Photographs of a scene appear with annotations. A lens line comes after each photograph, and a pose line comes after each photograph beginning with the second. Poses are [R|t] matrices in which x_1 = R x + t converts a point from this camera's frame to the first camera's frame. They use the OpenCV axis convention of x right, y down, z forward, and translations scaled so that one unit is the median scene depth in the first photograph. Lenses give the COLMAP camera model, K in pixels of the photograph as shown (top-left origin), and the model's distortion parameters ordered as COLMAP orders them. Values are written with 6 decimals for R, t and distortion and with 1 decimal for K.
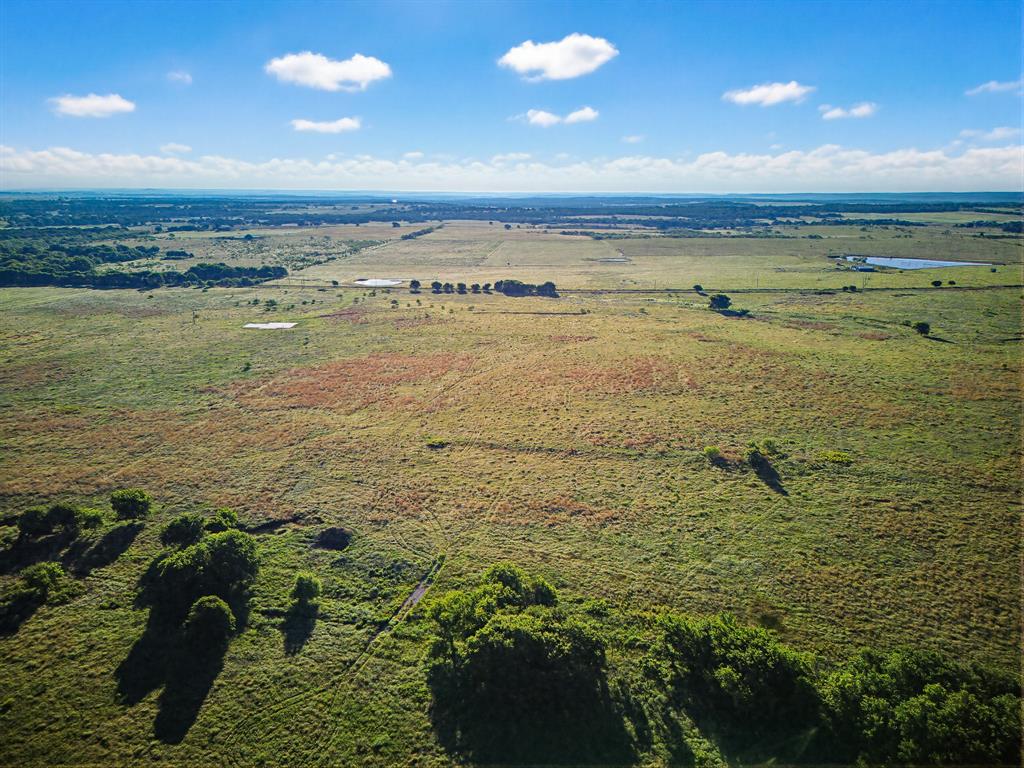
lens RADIAL K [[701.8, 0, 510.6], [0, 701.8, 428.1], [0, 0, 1]] dist [0.079476, -0.073351]
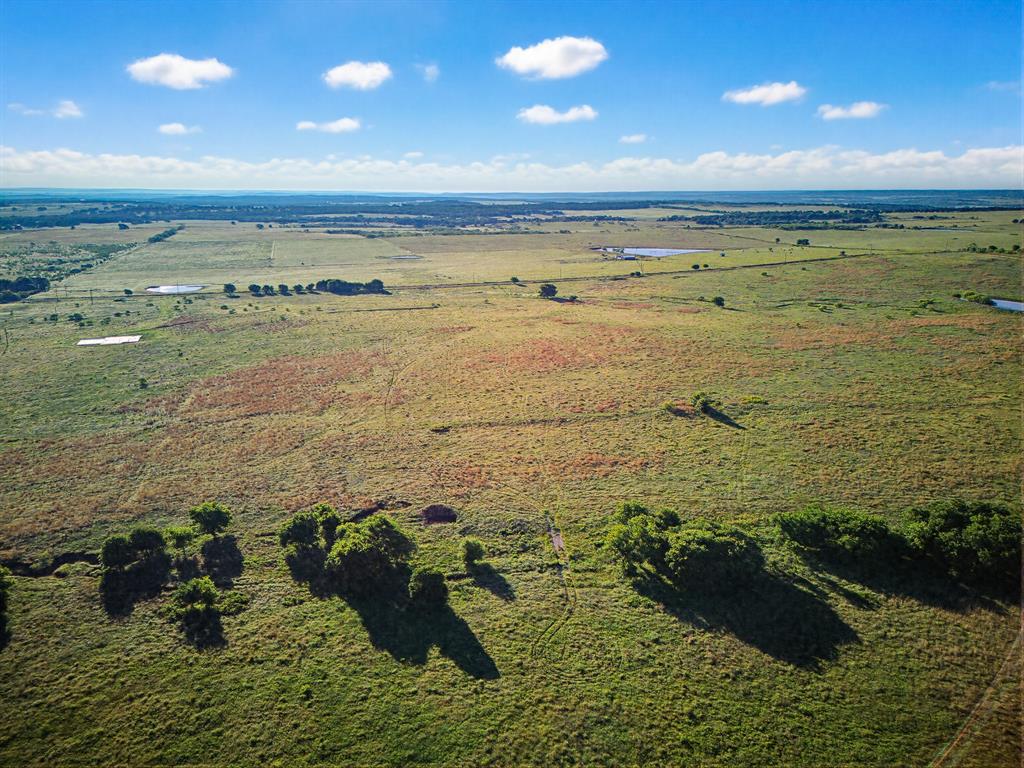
lens RADIAL K [[701.8, 0, 510.6], [0, 701.8, 428.1], [0, 0, 1]] dist [0.079476, -0.073351]
pose [[0.930521, -0.121119, 0.345631, -0.370089], [0.120535, 0.992436, 0.023271, 0.009970], [-0.345836, 0.020006, 0.938082, -0.036108]]
